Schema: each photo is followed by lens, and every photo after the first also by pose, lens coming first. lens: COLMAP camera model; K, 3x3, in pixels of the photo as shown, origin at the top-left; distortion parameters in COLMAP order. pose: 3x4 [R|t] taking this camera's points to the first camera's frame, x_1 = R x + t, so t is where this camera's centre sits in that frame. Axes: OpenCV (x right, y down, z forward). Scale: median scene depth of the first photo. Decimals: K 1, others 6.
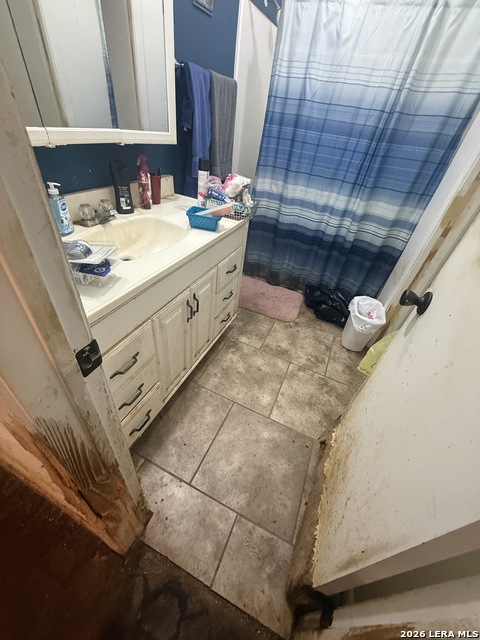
lens RADIAL K [[256.9, 0, 238.6], [0, 256.9, 318.1], [0, 0, 1]] dist [0.003125, -0.000304]
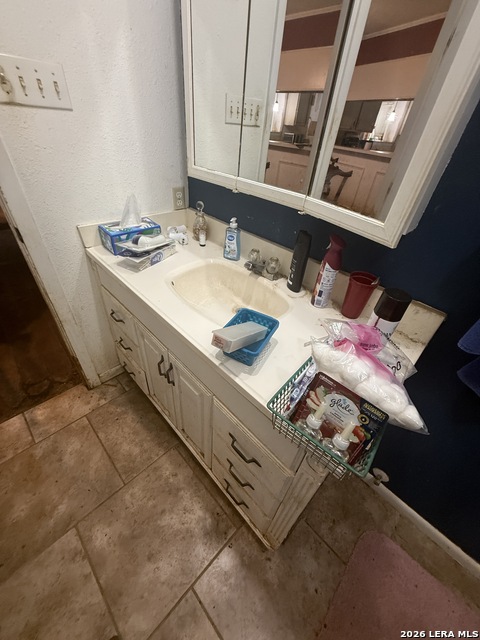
lens RADIAL K [[256.9, 0, 238.2], [0, 256.9, 318.0], [0, 0, 1]] dist [0.003125, -0.000304]
pose [[-0.347388, 0.455235, -0.819806, 0.276940], [-0.670067, 0.491088, 0.556636, -0.598292], [0.655997, 0.742693, 0.134440, 0.733483]]
